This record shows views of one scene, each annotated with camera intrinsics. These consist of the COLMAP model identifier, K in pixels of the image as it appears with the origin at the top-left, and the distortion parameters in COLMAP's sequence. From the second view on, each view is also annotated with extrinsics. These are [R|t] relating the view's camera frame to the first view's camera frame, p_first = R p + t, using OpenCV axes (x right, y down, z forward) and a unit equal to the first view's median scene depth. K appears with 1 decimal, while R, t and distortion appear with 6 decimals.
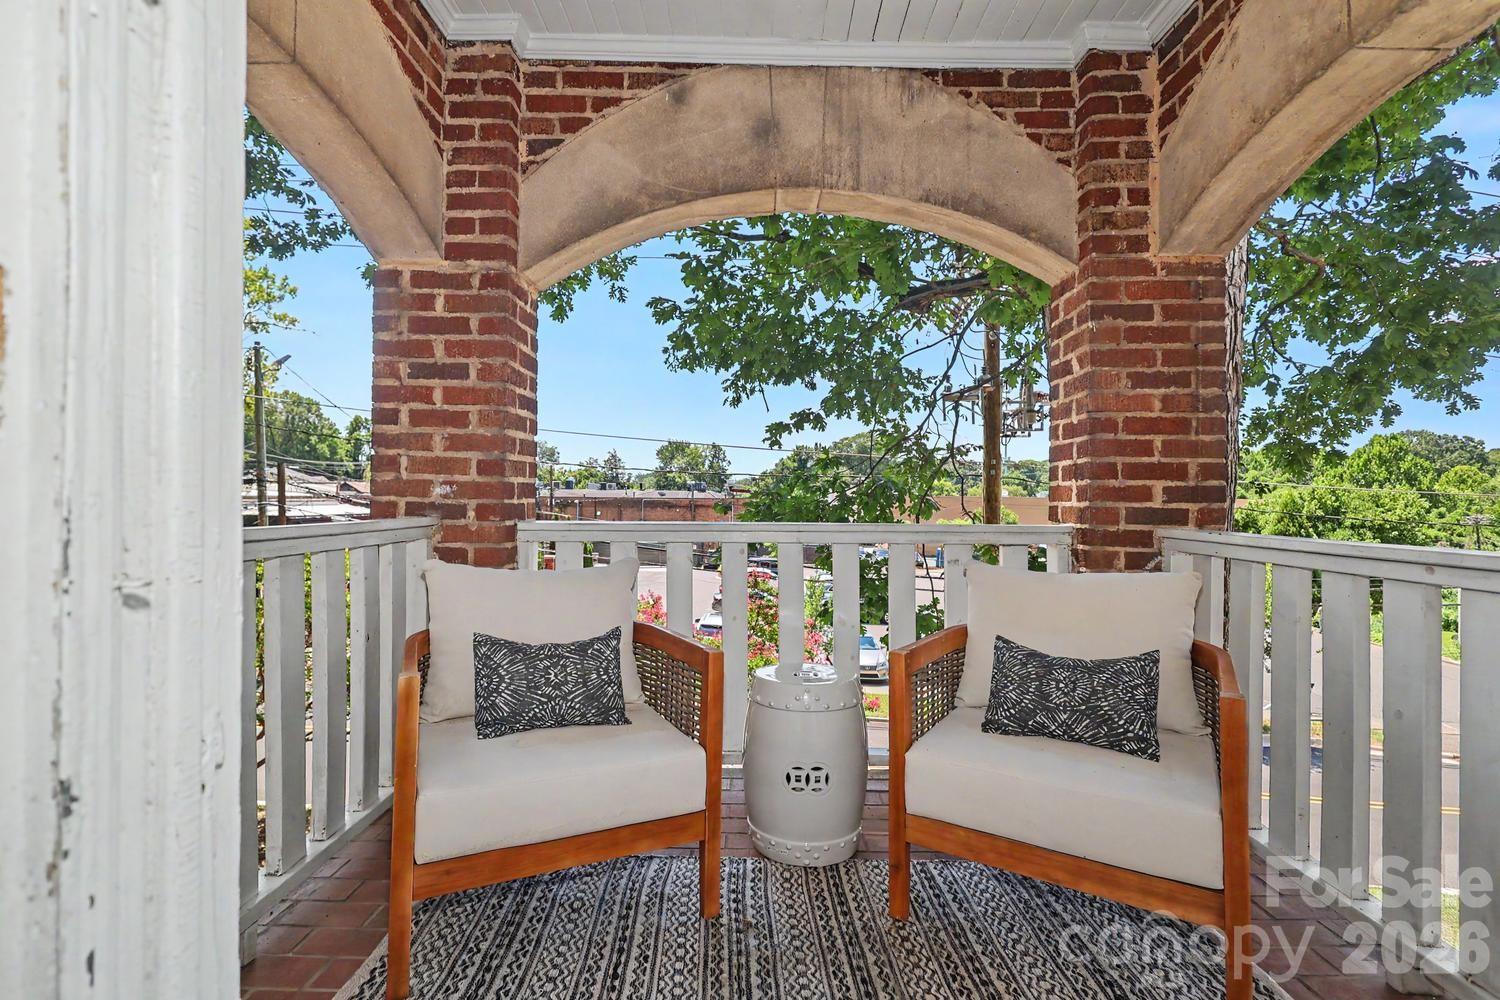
lens RADIAL K [[704.3, 0, 741.0], [0, 704.3, 499.6], [0, 0, 1]] dist [-0.000530, 0.000051]
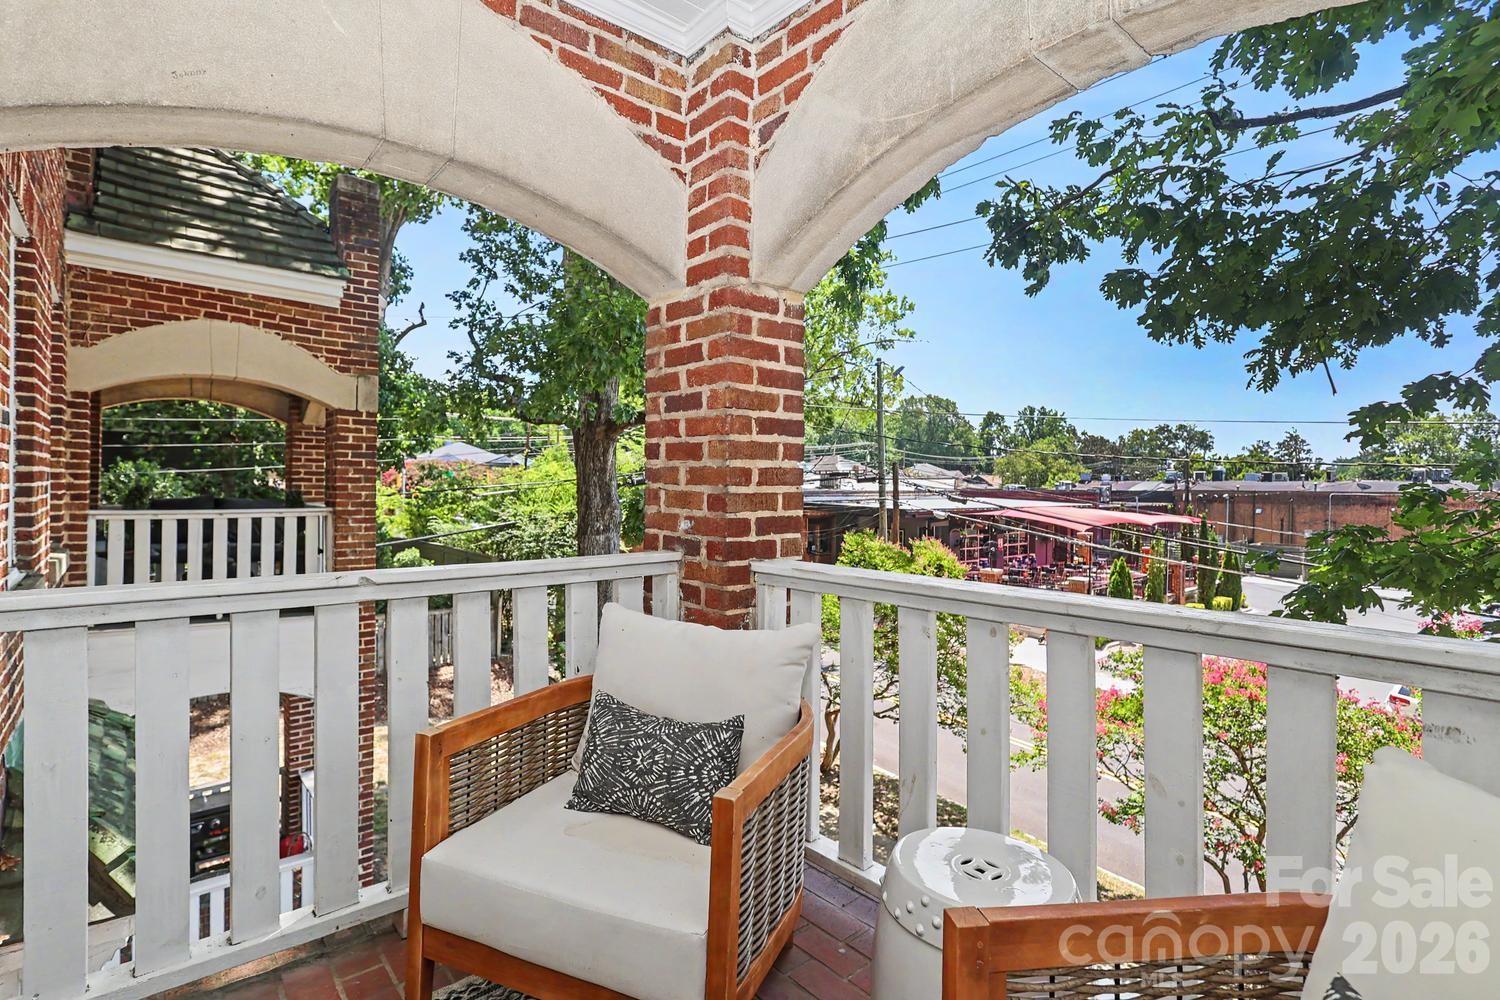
lens RADIAL K [[717.6, 0, 729.1], [0, 717.6, 493.8], [0, 0, 1]] dist [0.000375, 0.000175]
pose [[0.657156, 0.004008, -0.753744, 0.360482], [-0.001357, 0.999991, 0.004134, -0.060613], [0.753754, -0.001694, 0.657155, 0.395035]]
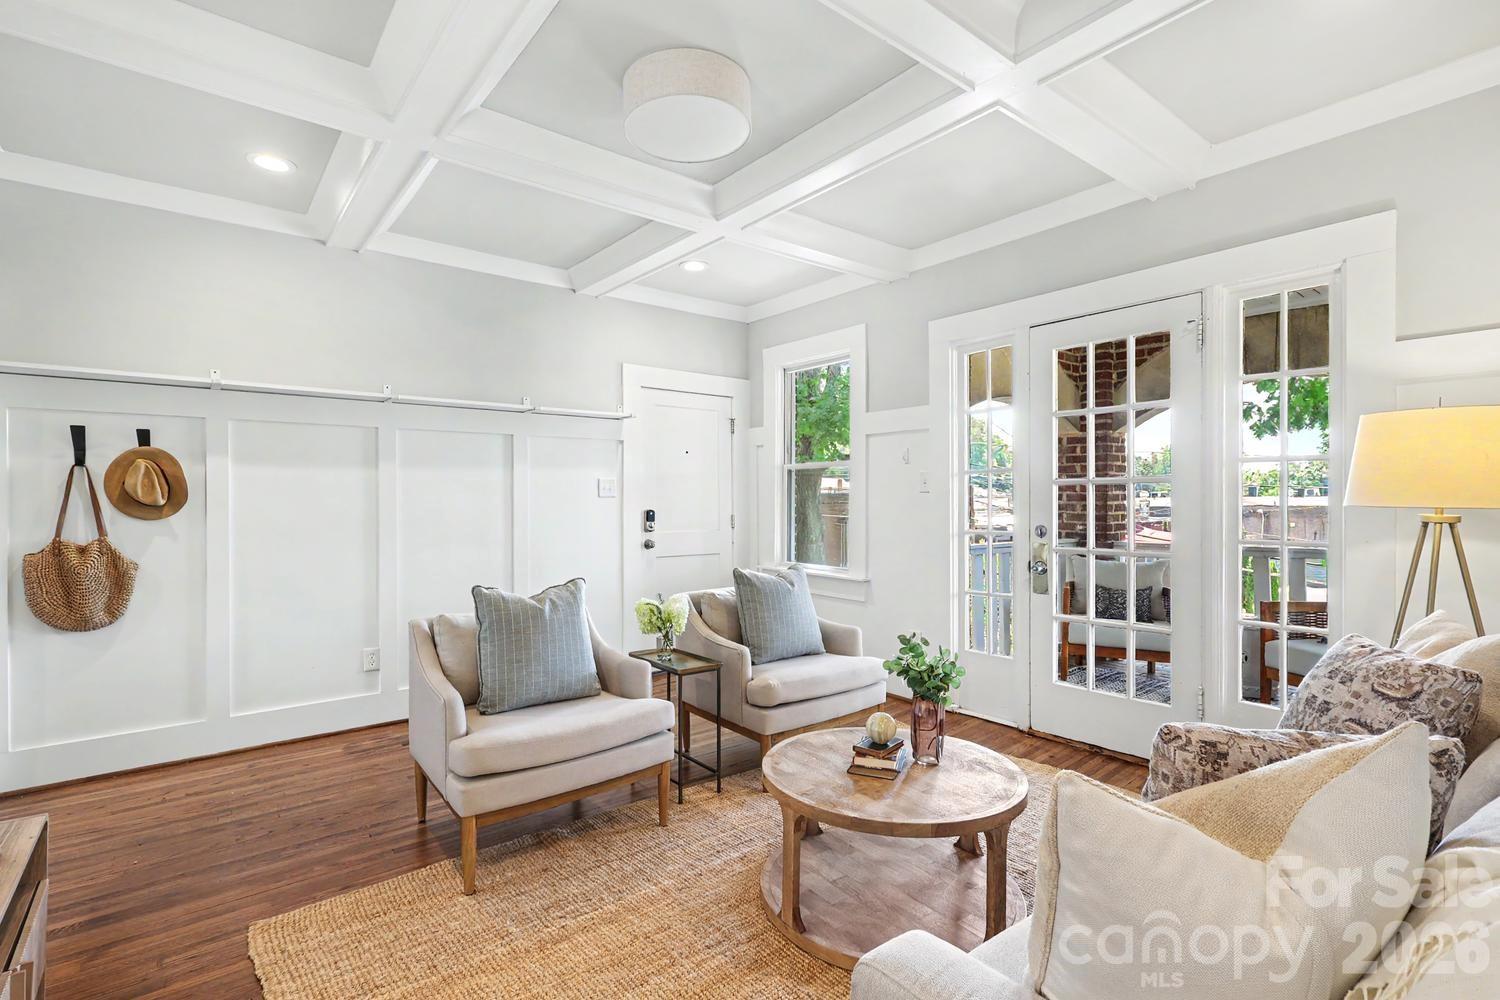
lens RADIAL K [[704.3, 0, 741.0], [0, 704.3, 499.6], [0, 0, 1]] dist [-0.000530, 0.000051]
pose [[0.638088, -0.014640, -0.769825, 0.687104], [0.006027, 0.999884, -0.014020, -0.081218], [0.769940, 0.004306, 0.638102, -1.423523]]
